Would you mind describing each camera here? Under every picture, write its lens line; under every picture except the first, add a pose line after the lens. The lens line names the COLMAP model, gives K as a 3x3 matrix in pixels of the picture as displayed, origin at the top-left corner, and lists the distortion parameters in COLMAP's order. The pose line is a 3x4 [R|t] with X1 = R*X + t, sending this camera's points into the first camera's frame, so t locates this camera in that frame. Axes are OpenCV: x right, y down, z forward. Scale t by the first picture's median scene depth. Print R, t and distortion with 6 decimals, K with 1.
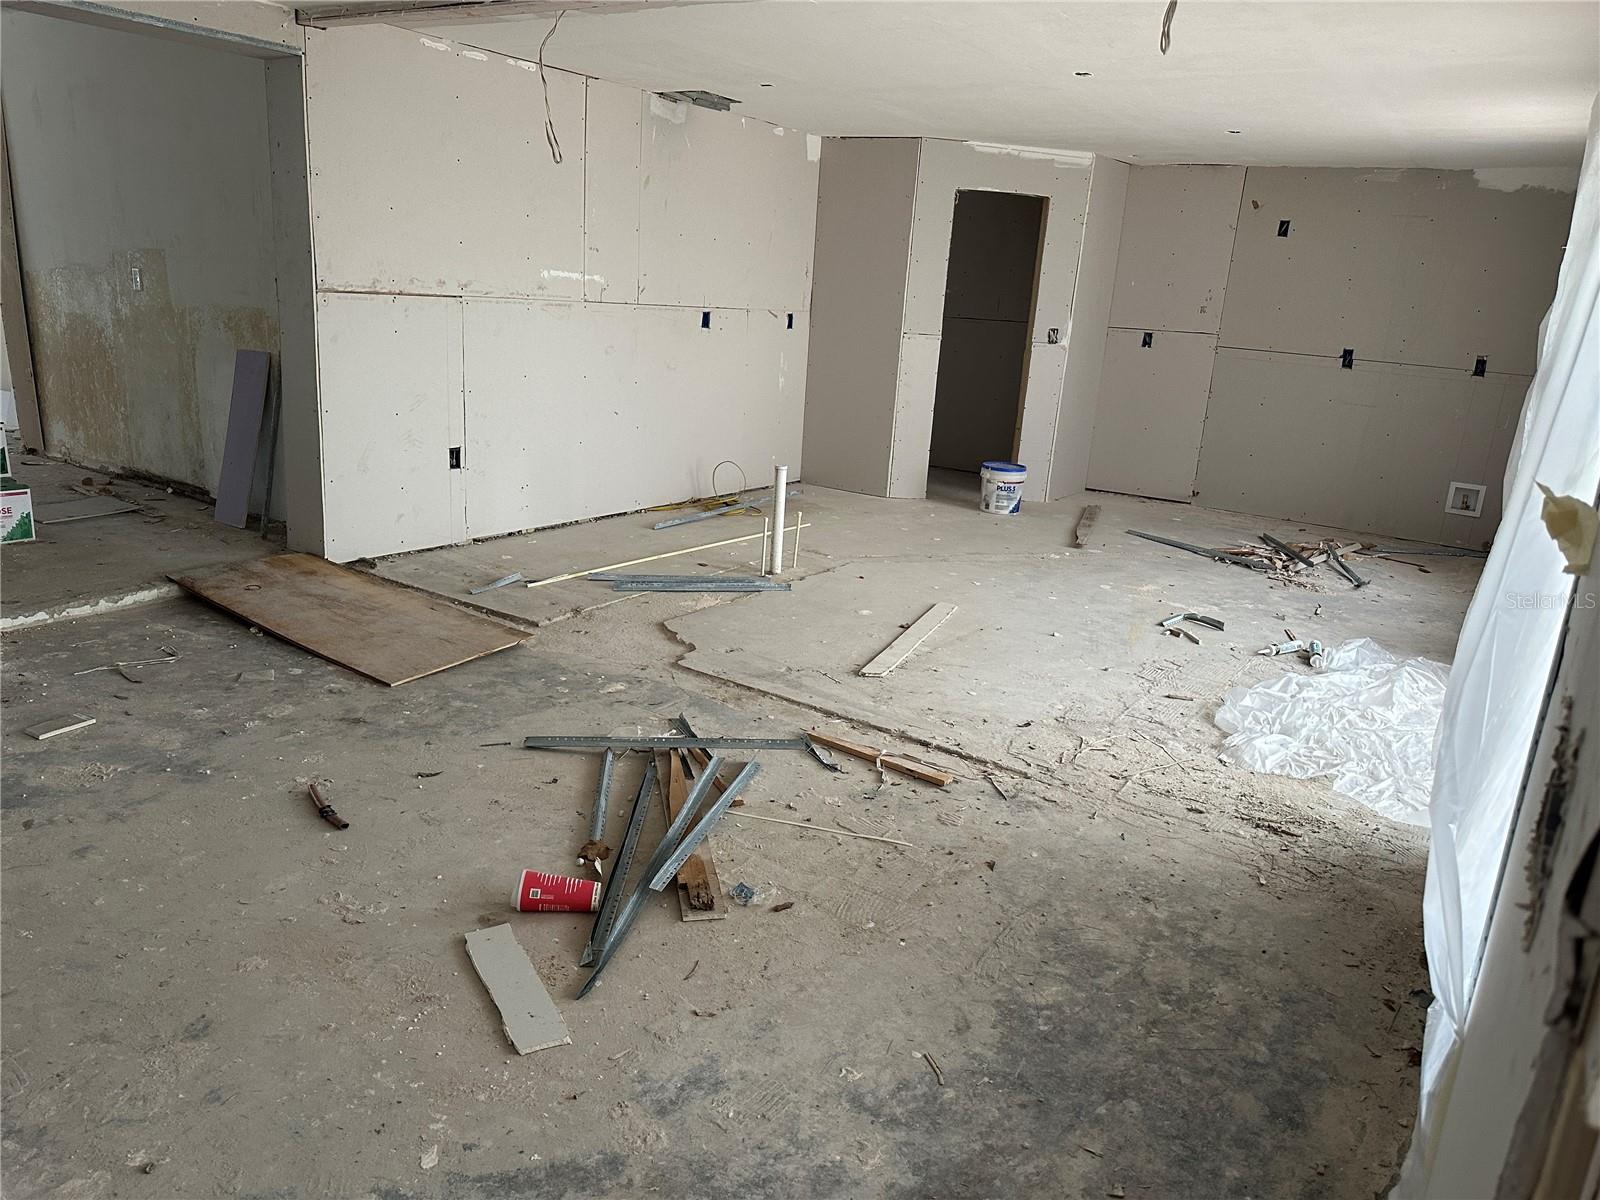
lens RADIAL K [[1139.9, 0, 802.1], [0, 1139.9, 603.7], [0, 0, 1]] dist [0.038331, -0.015000]
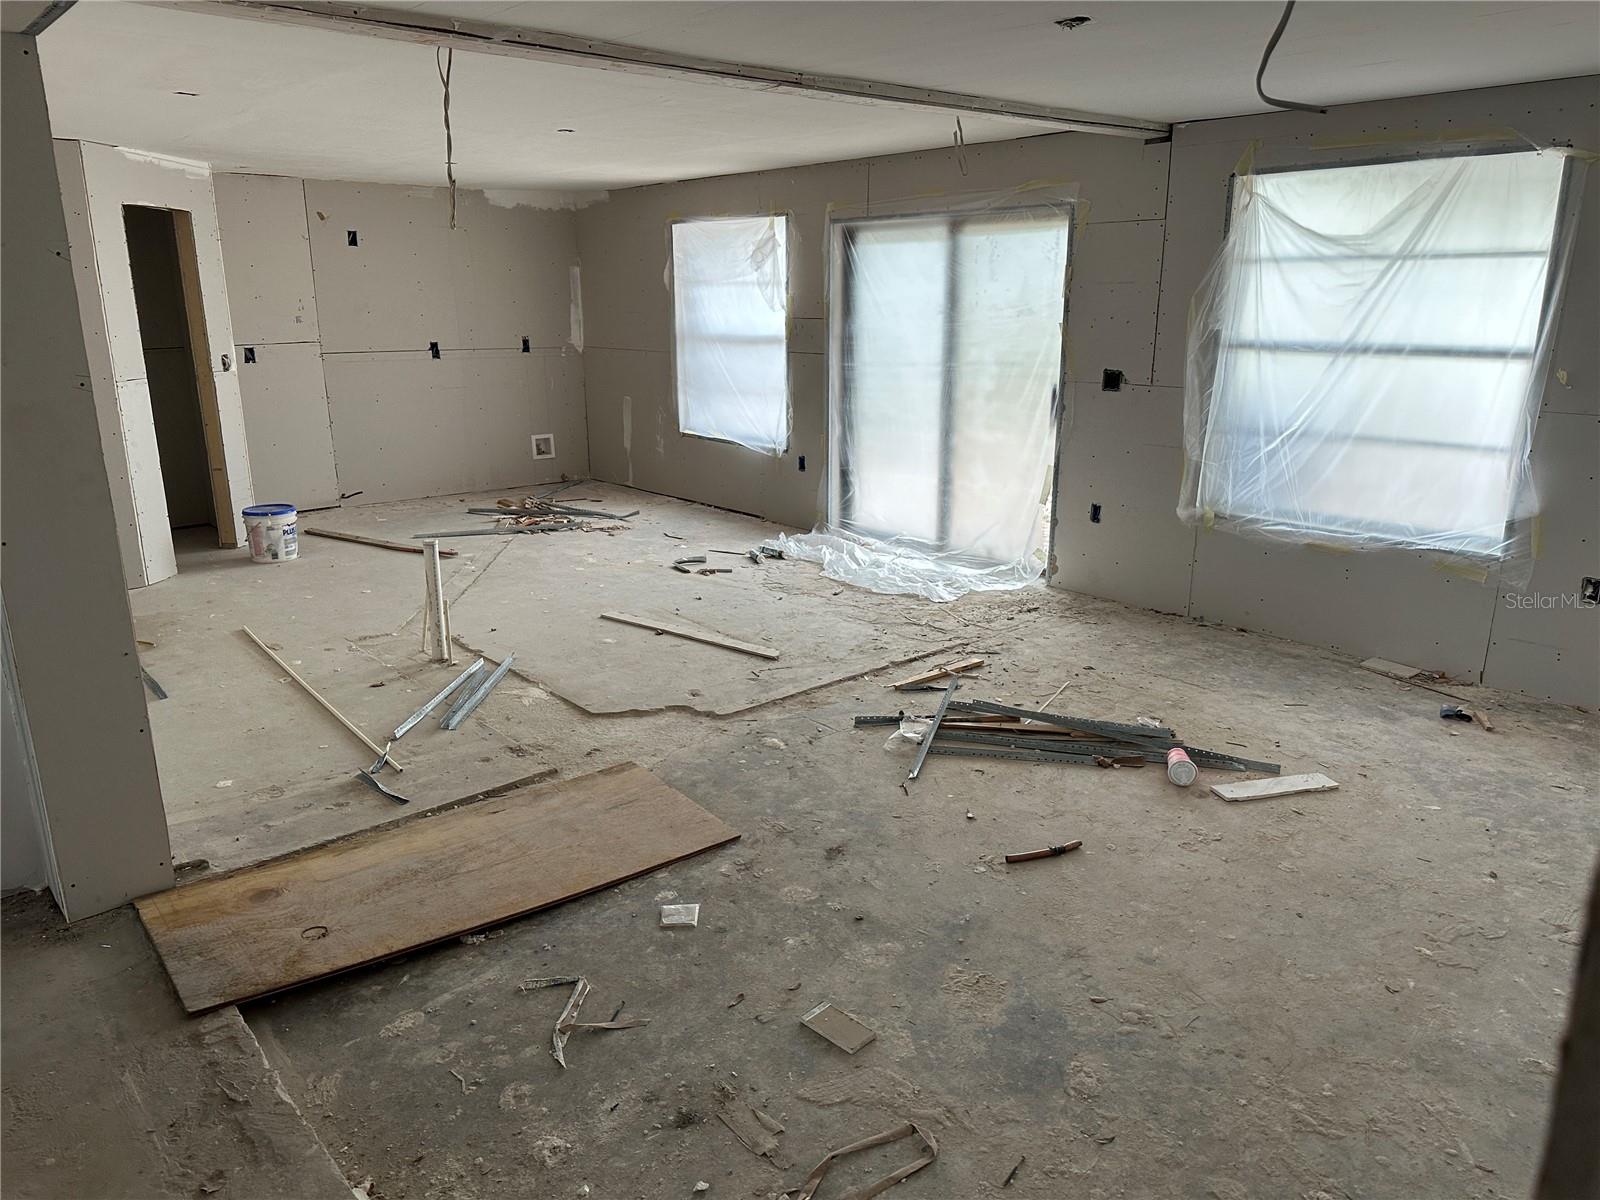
lens RADIAL K [[1139.9, 0, 804.4], [0, 1139.9, 595.0], [0, 0, 1]] dist [0.038331, -0.015000]
pose [[0.249839, -0.319664, 0.914000, -0.925031], [0.285531, 0.926283, 0.245911, -0.260425], [-0.925231, 0.199537, 0.322695, 0.526101]]
